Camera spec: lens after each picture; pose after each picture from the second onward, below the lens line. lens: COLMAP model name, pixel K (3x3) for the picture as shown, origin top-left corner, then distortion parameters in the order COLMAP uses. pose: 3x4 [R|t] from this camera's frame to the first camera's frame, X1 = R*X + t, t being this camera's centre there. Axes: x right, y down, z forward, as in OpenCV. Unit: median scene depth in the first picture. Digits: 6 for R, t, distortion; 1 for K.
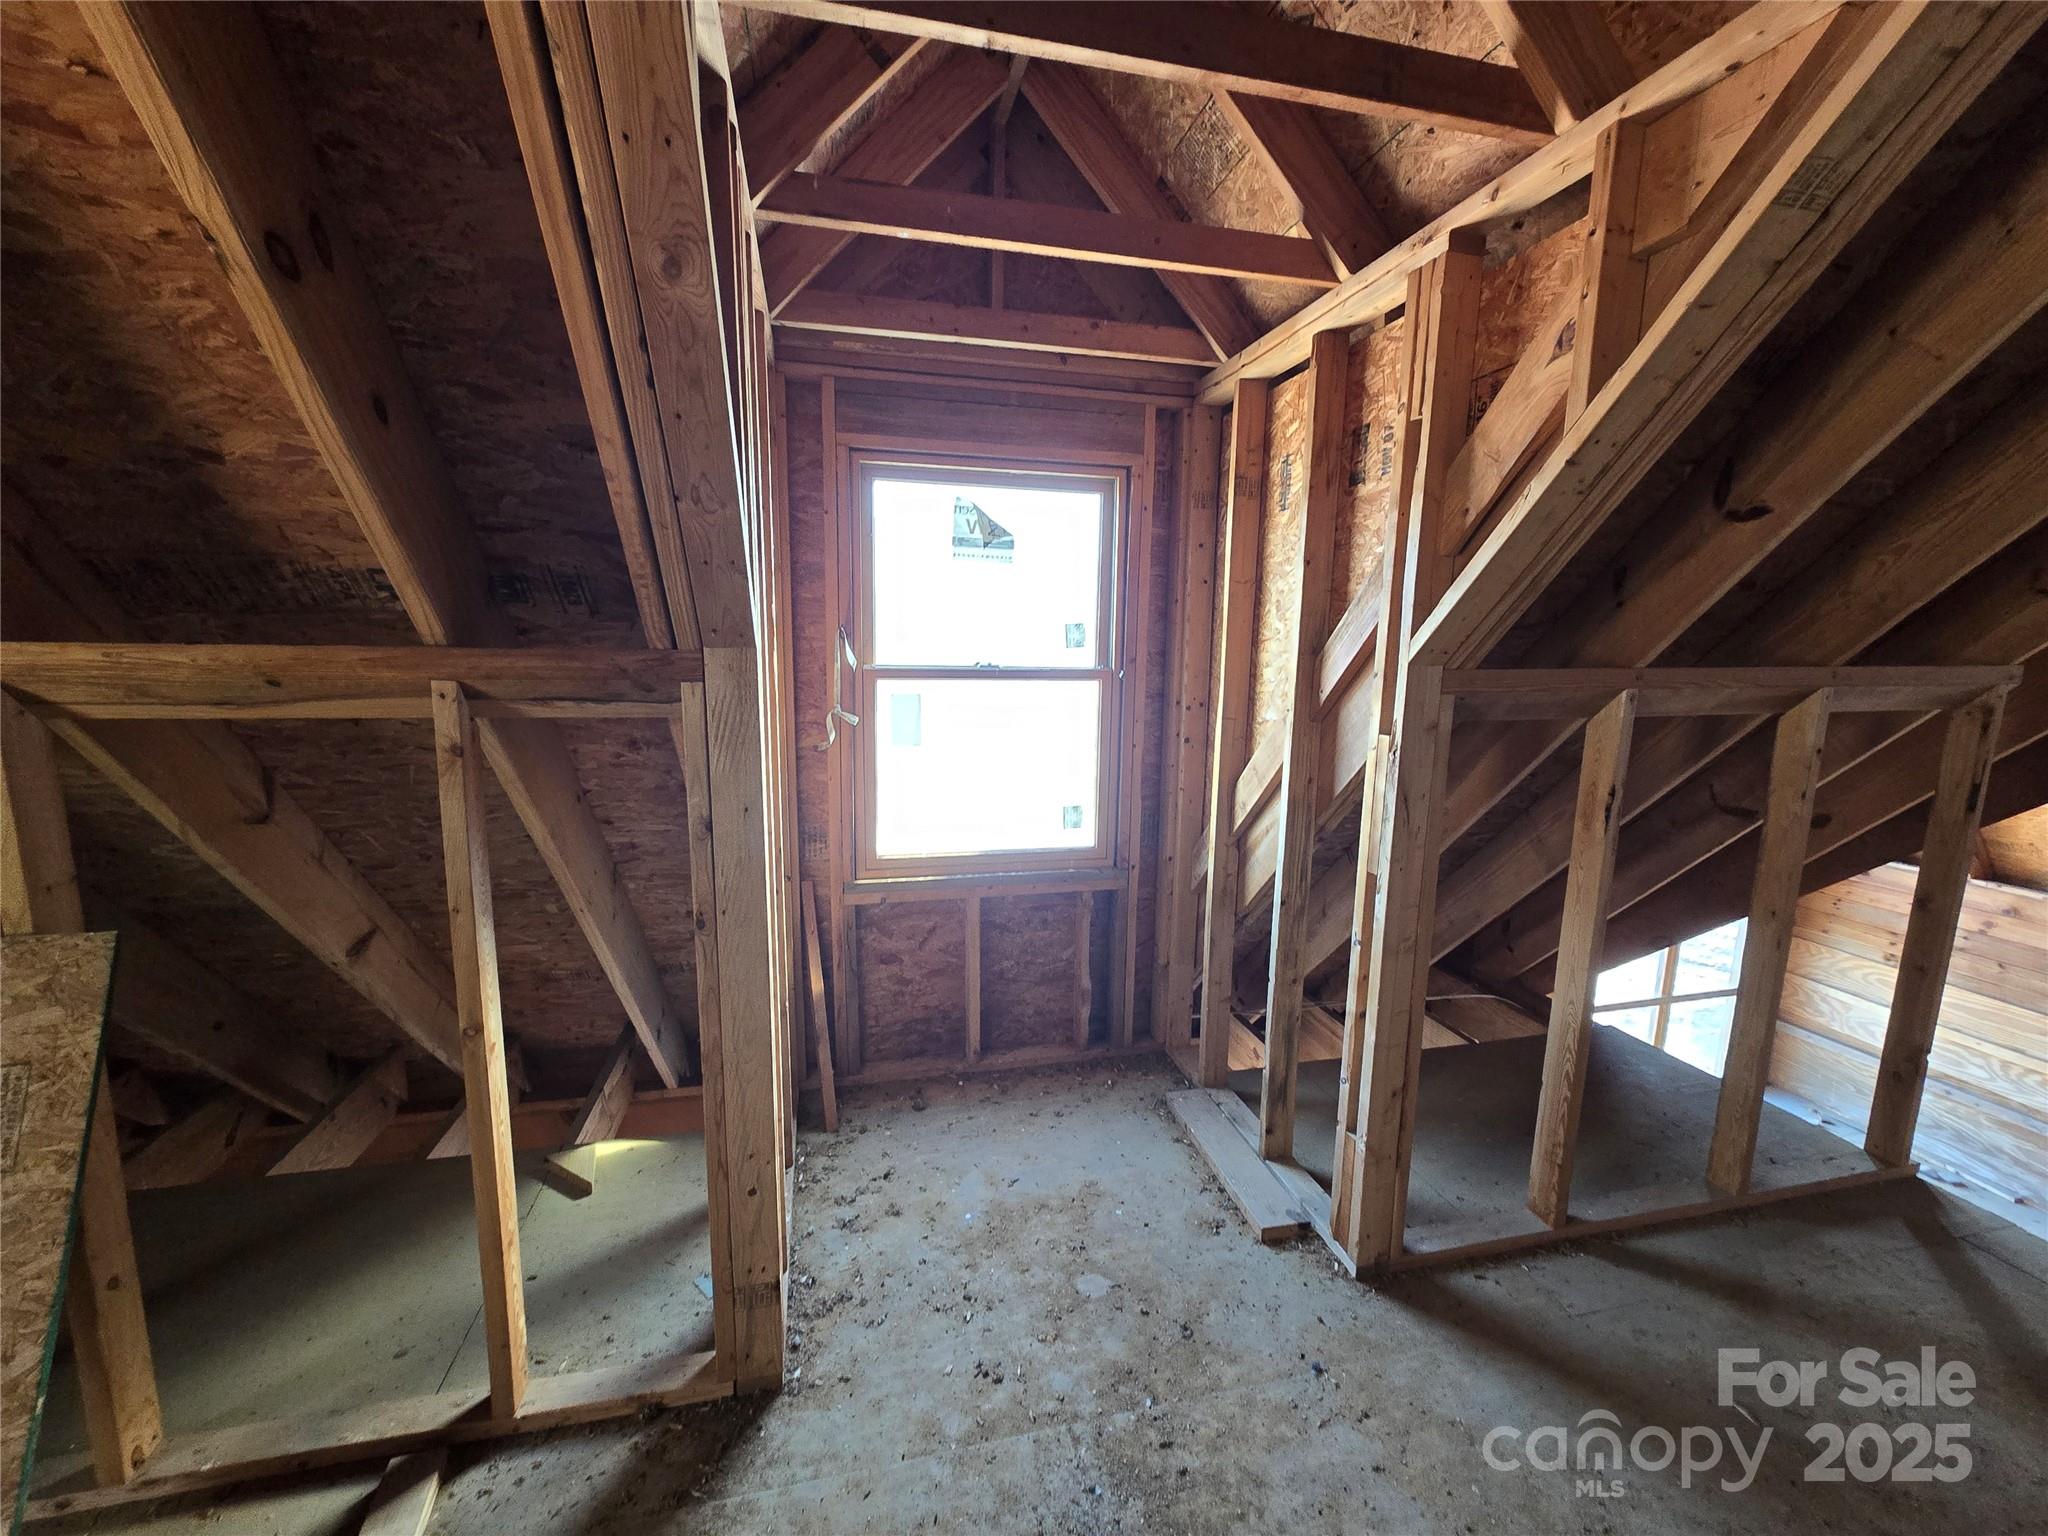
lens RADIAL K [[833.5, 0, 1027.4], [0, 833.5, 770.2], [0, 0, 1]] dist [-0.002821, 0.000555]
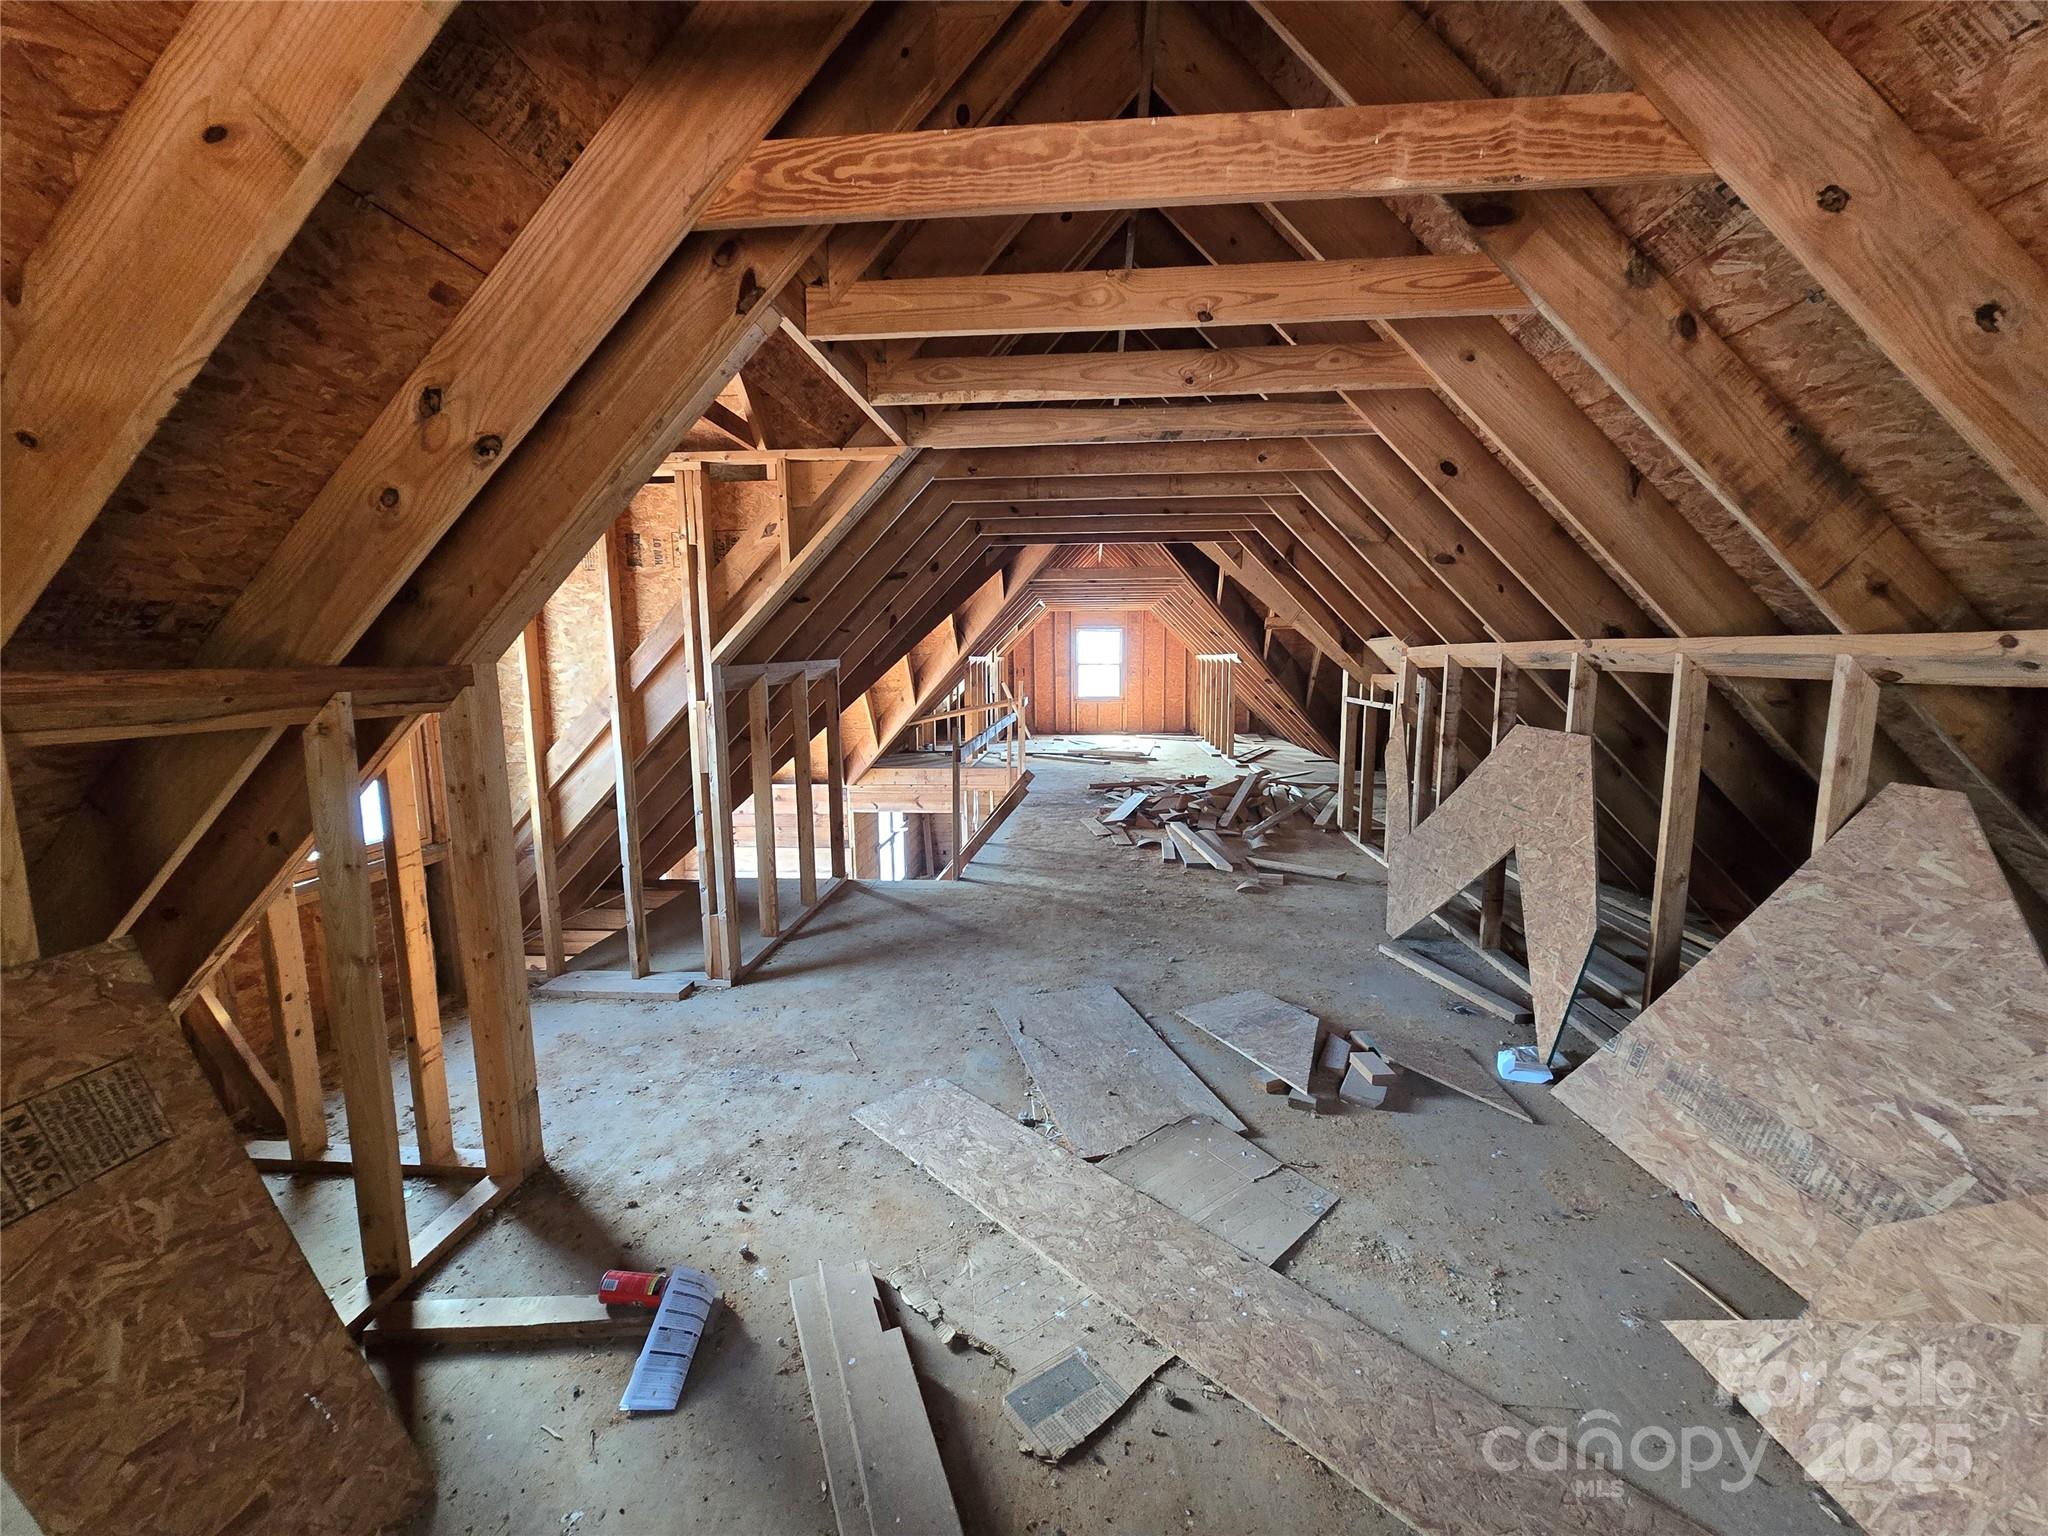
lens RADIAL K [[833.5, 0, 1026.4], [0, 833.5, 766.4], [0, 0, 1]] dist [-0.002821, 0.000555]
pose [[0.304393, -0.142509, 0.941826, -1.127800], [0.161378, 0.982168, 0.096457, 0.040566], [-0.938777, 0.122629, 0.321962, -0.310882]]
